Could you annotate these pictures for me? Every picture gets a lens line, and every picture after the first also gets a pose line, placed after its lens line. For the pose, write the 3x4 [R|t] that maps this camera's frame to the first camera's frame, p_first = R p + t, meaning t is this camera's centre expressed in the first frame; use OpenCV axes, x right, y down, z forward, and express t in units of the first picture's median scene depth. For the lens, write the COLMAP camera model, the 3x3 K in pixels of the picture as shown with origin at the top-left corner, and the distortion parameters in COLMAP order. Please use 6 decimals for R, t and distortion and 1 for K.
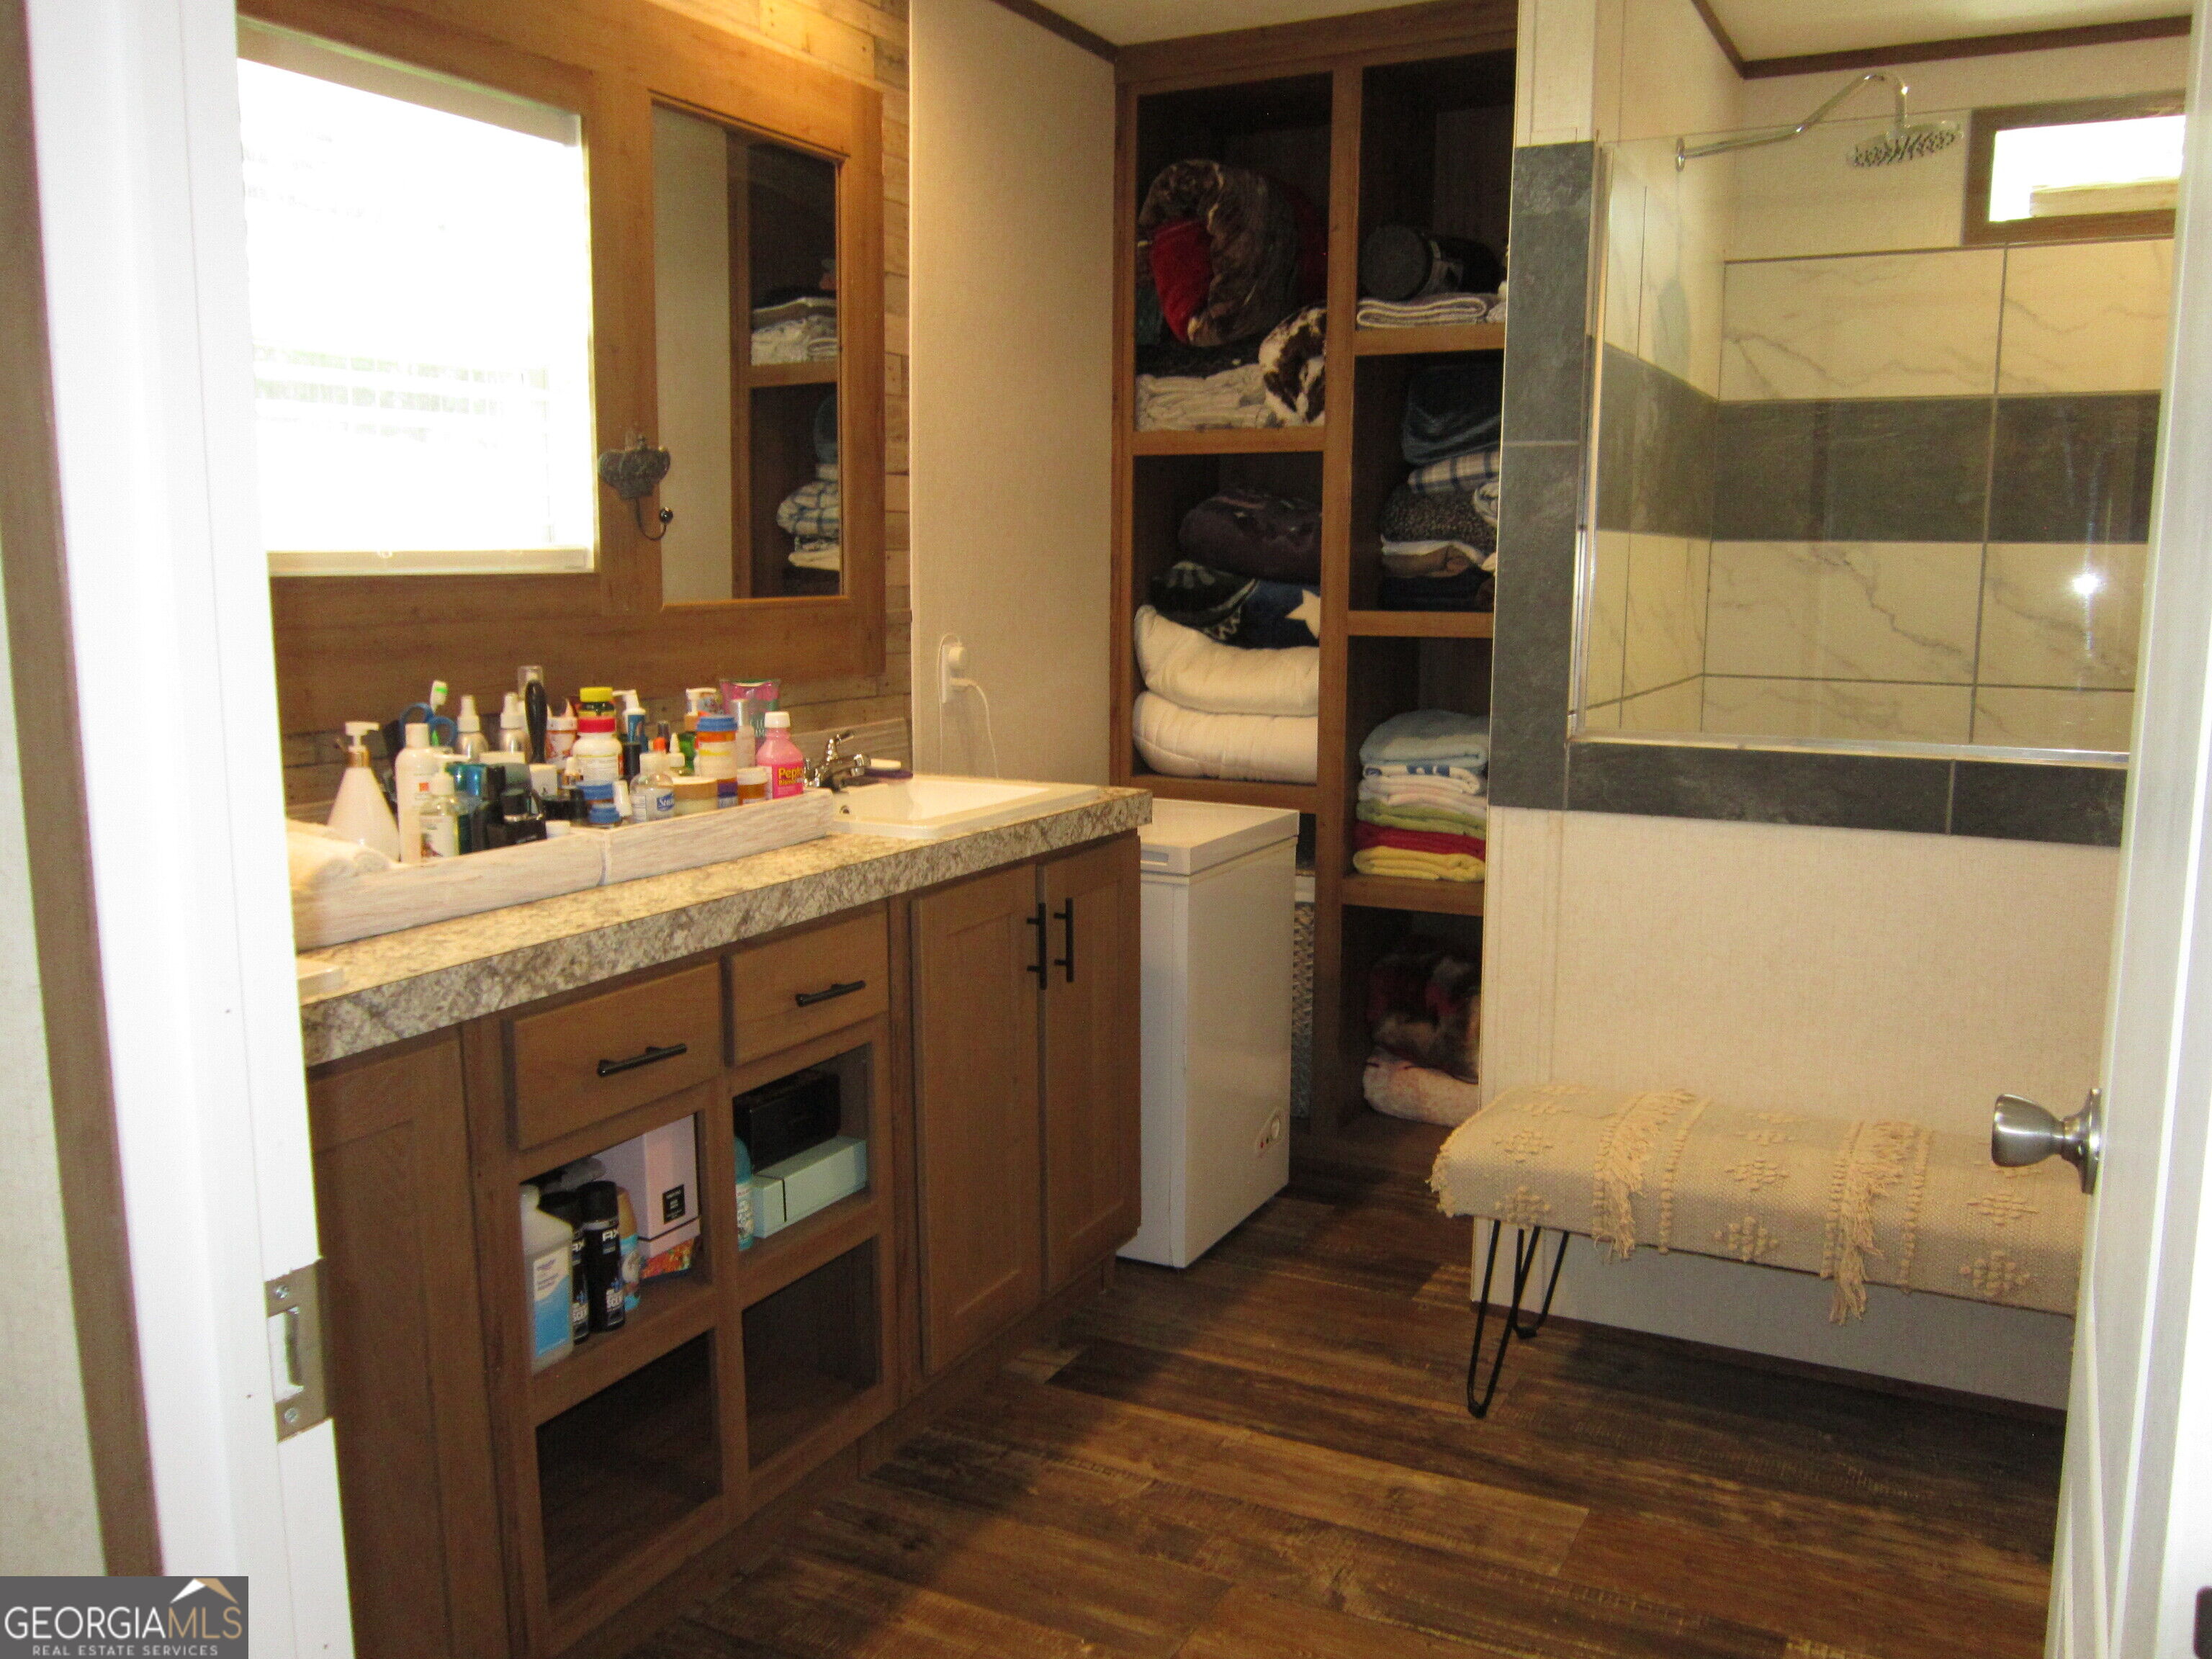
lens RADIAL K [[1813.4, 0, 1121.8], [0, 1813.4, 827.5], [0, 0, 1]] dist [-0.048458, 0.025164]
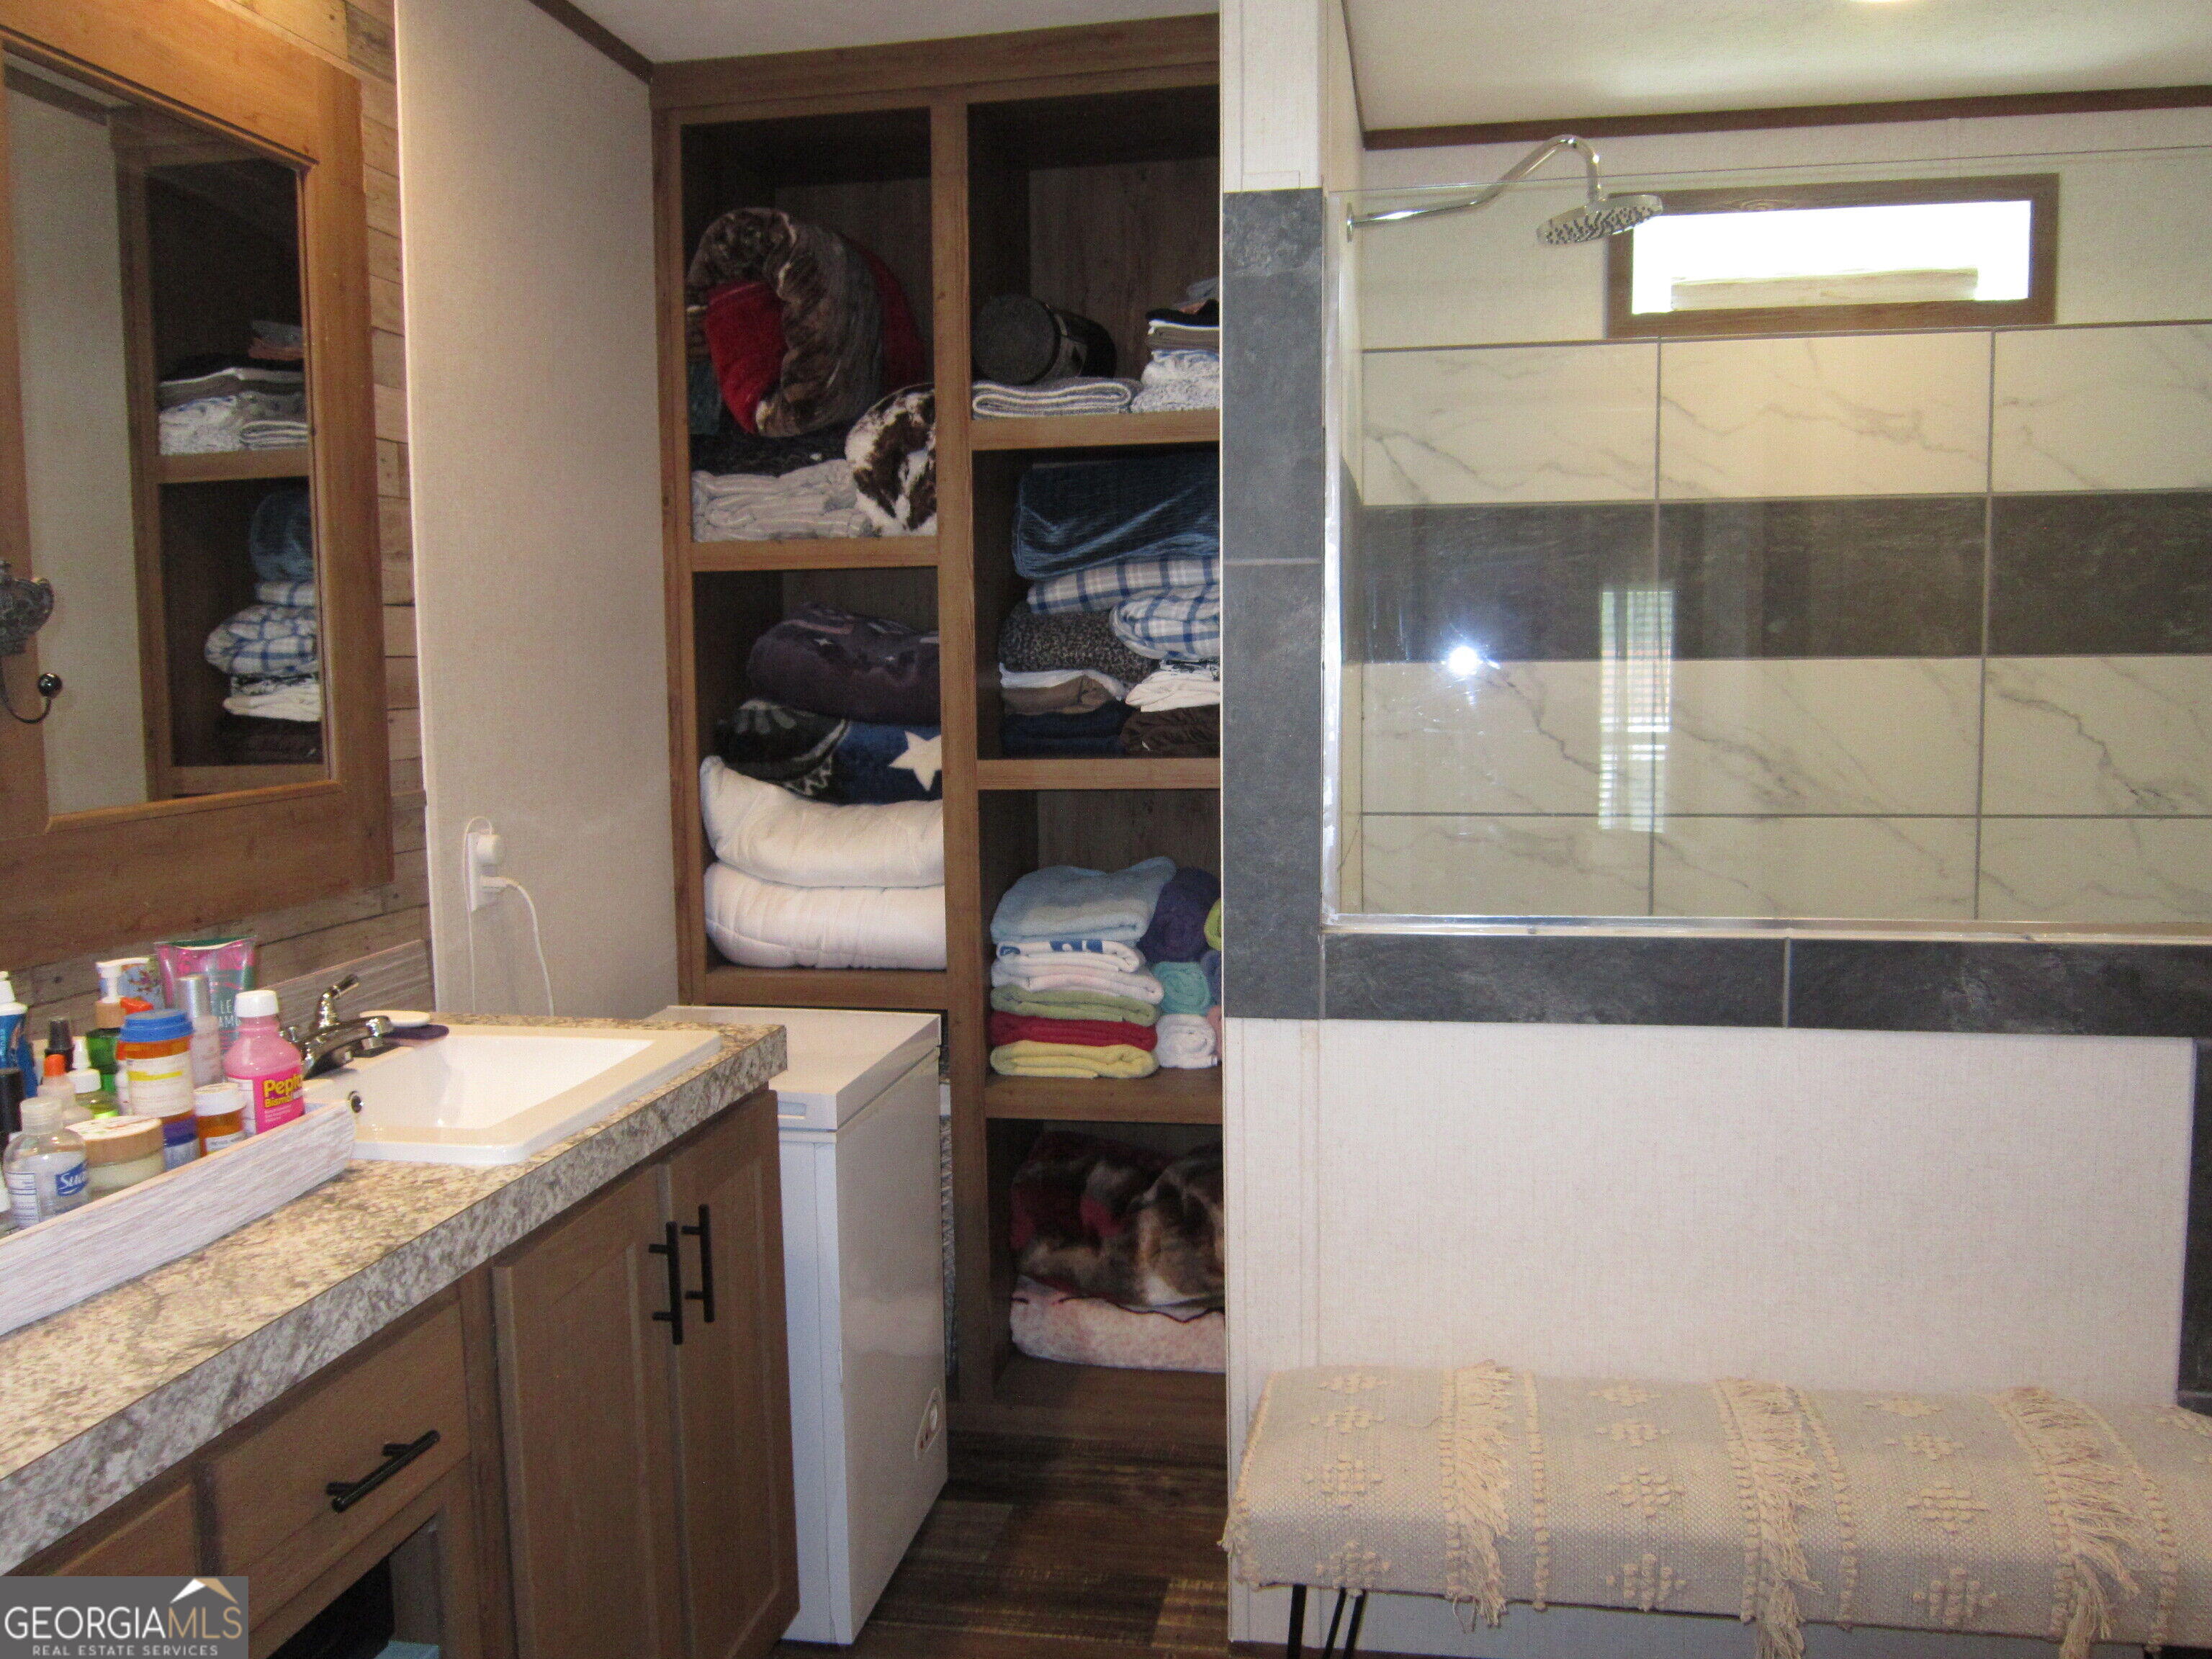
lens RADIAL K [[1813.4, 0, 1108.9], [0, 1813.4, 837.8], [0, 0, 1]] dist [-0.048458, 0.025164]
pose [[0.956837, -0.046250, 0.286920, -0.063940], [0.059364, 0.997544, -0.037171, -0.059835], [-0.284496, 0.052599, 0.957233, 0.238635]]
